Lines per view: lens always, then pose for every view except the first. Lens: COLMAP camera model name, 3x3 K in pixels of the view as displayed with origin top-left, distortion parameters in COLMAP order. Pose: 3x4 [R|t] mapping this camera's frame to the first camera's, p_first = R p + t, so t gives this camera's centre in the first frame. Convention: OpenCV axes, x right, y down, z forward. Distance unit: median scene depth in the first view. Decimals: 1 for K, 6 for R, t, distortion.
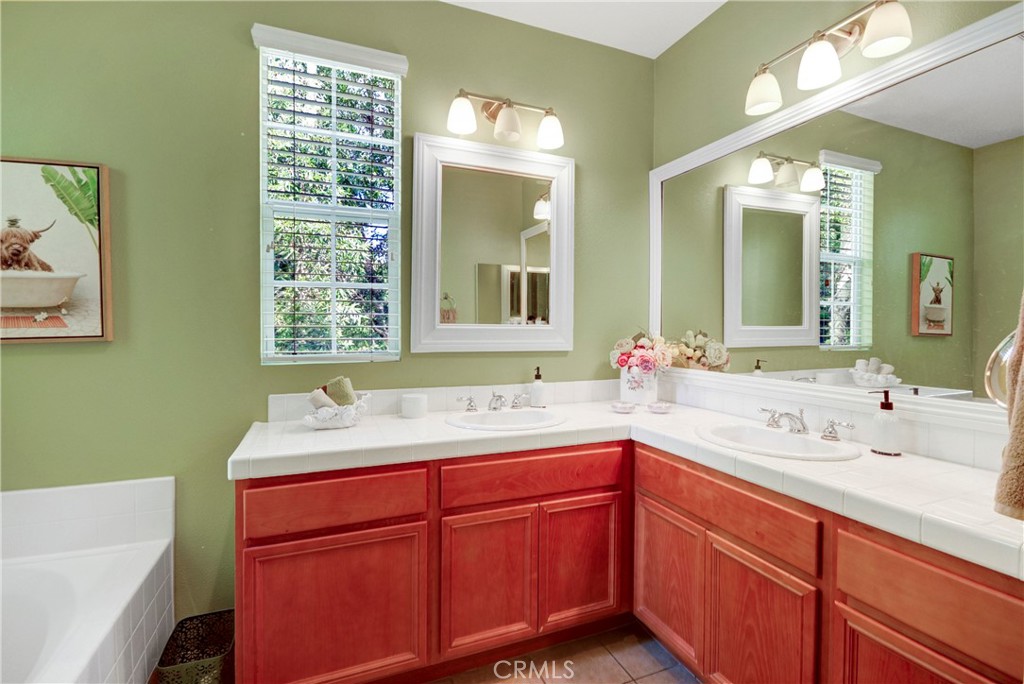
lens RADIAL K [[475.7, 0, 513.0], [0, 475.7, 336.3], [0, 0, 1]] dist [0.002557, 0.000310]
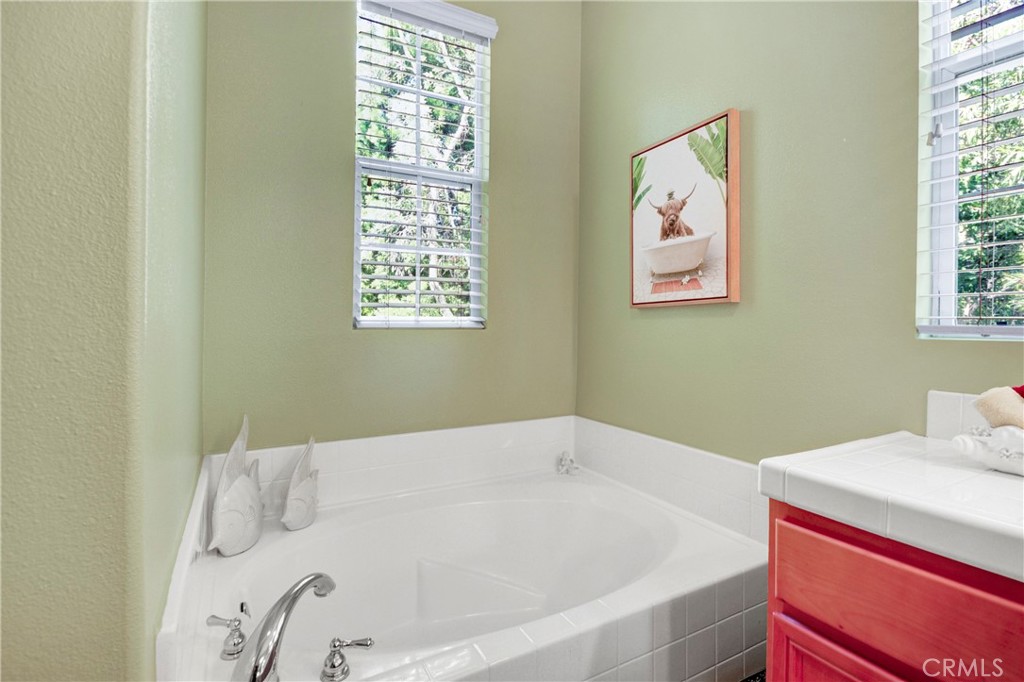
lens RADIAL K [[484.7, 0, 511.3], [0, 484.7, 330.0], [0, 0, 1]] dist [-0.002908, -0.000140]
pose [[0.104646, 0.012344, -0.994433, 0.027475], [-0.024718, 0.999646, 0.009808, 0.066964], [0.994202, 0.023554, 0.104914, 0.506567]]
